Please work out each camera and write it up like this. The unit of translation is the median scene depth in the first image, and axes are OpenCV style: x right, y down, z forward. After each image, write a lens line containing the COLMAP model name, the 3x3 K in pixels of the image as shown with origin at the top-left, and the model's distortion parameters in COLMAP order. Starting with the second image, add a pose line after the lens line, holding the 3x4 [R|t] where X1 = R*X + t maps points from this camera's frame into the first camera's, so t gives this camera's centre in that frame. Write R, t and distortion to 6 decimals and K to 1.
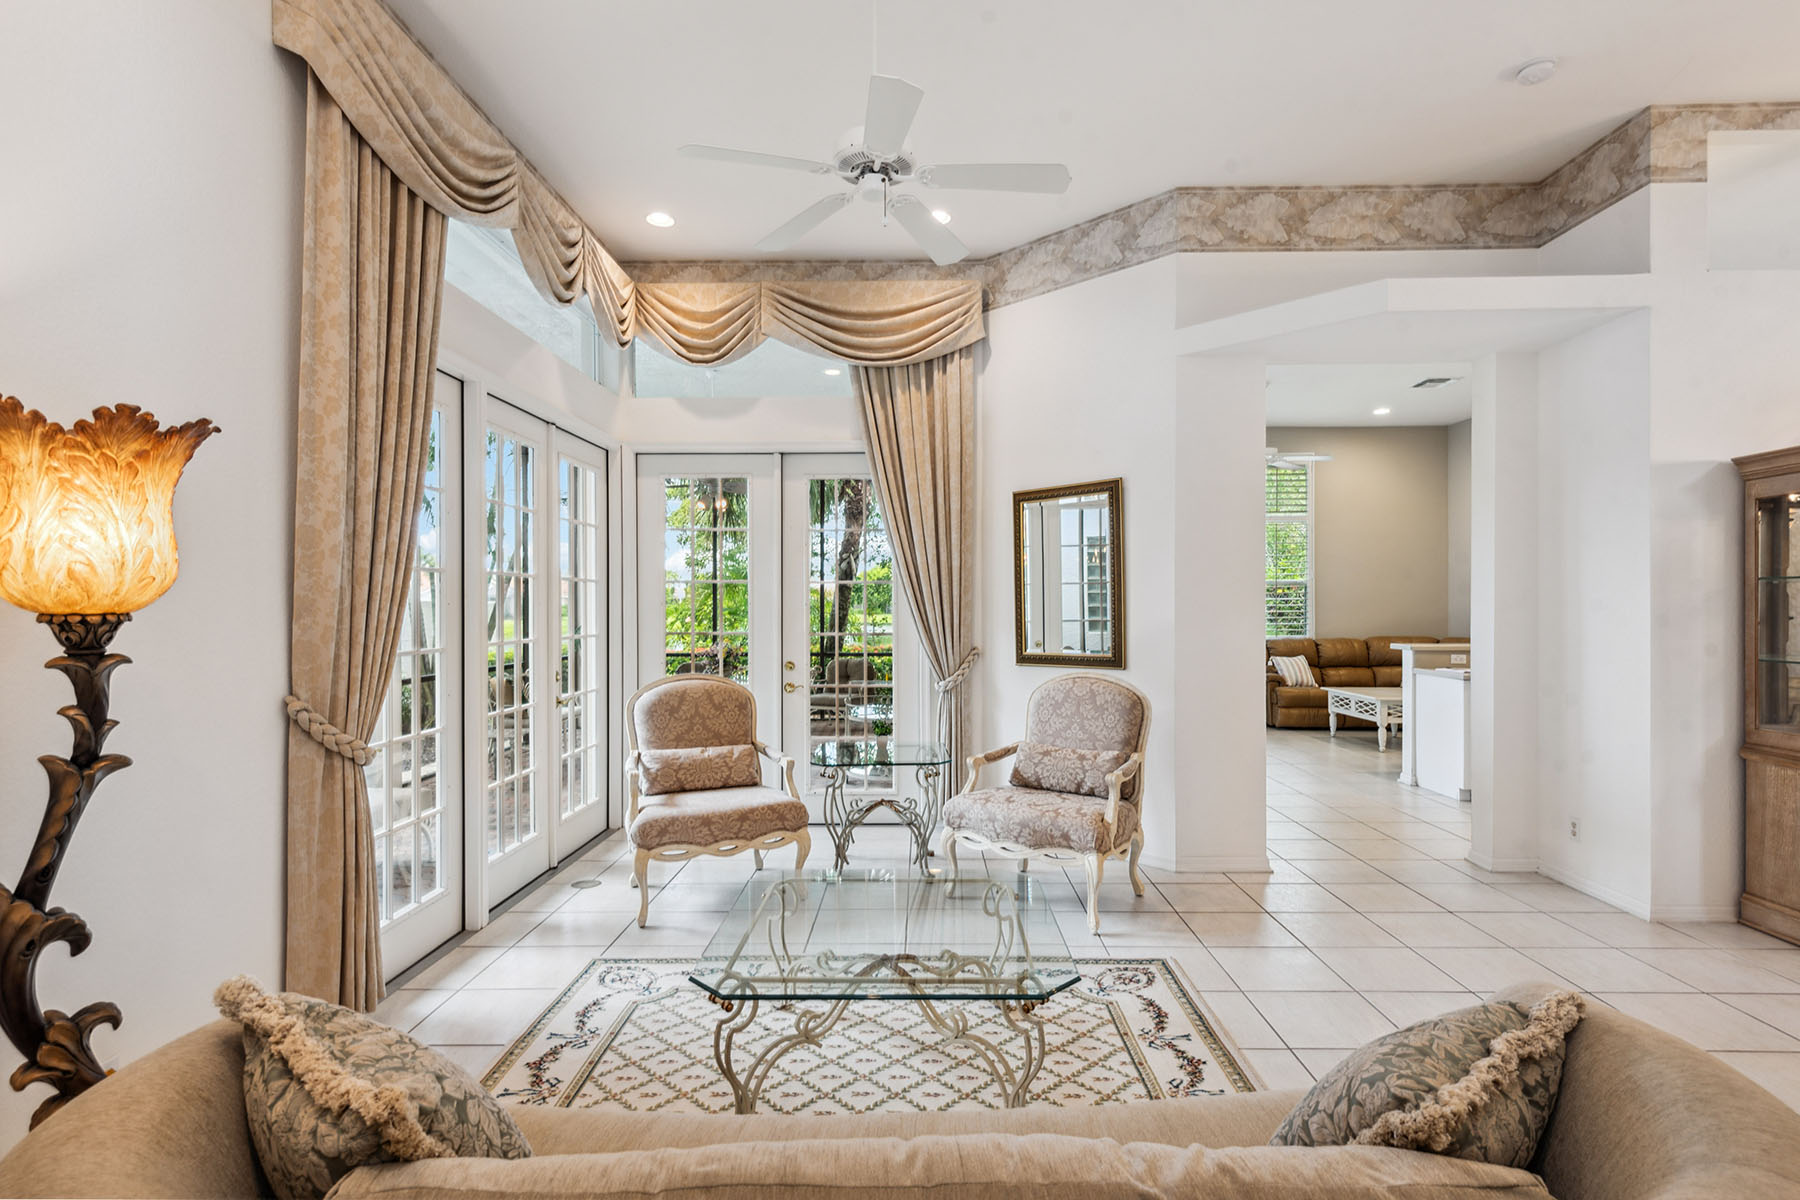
lens RADIAL K [[899.2, 0, 916.4], [0, 899.2, 603.7], [0, 0, 1]] dist [0.027082, -0.000472]
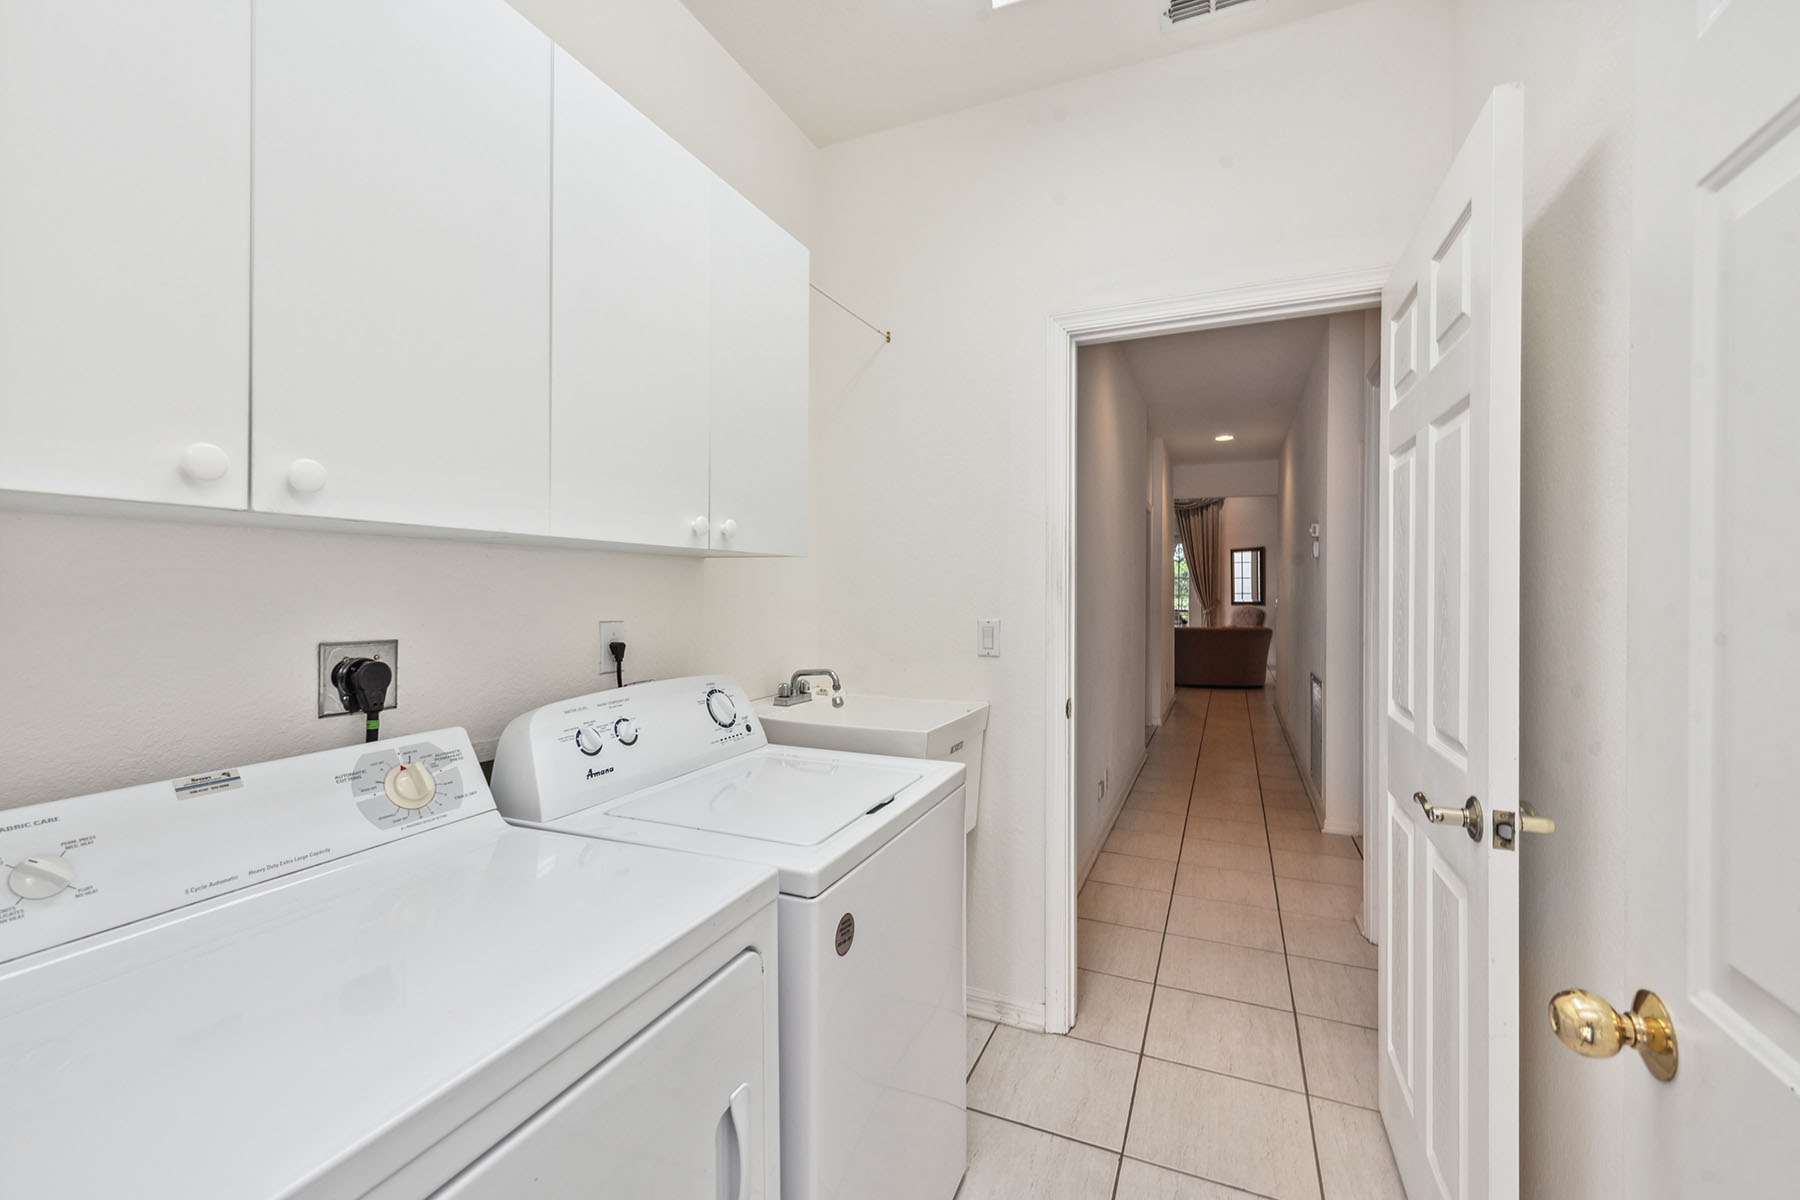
lens RADIAL K [[733.2, 0, 900.0], [0, 733.2, 600.0], [0, 0, 1]] dist [0.009574, -0.000660]
pose [[0.917988, 0.010908, -0.396459, 0.079837], [-0.003924, 0.999823, 0.018423, 0.009032], [0.396589, -0.015357, 0.917868, -2.064581]]
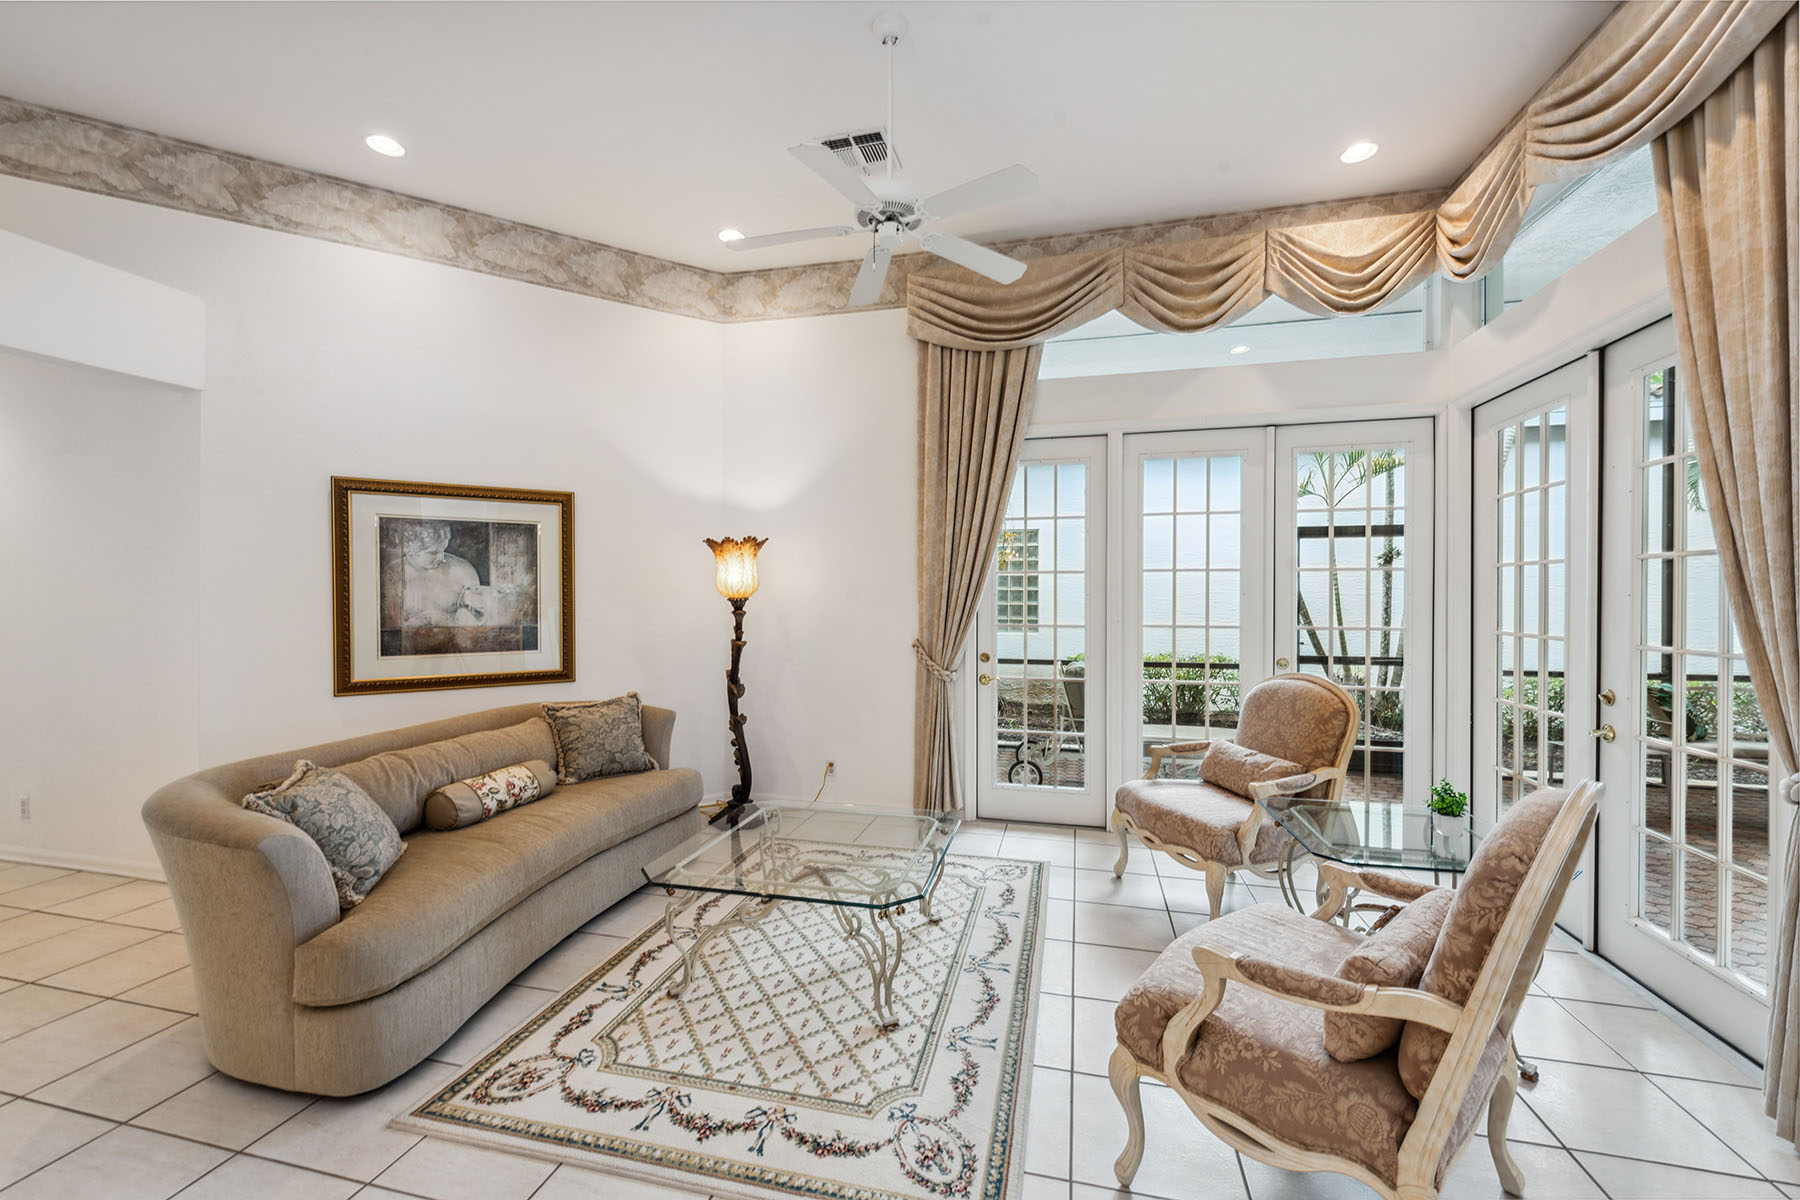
lens RADIAL K [[717.2, 0, 888.9], [0, 717.2, 603.0], [0, 0, 1]] dist [0.003626, -0.000237]
pose [[-0.253397, 0.012732, -0.967279, 0.551371], [0.001979, 0.999918, 0.012643, -0.001300], [0.967360, 0.001289, -0.253402, 0.808036]]
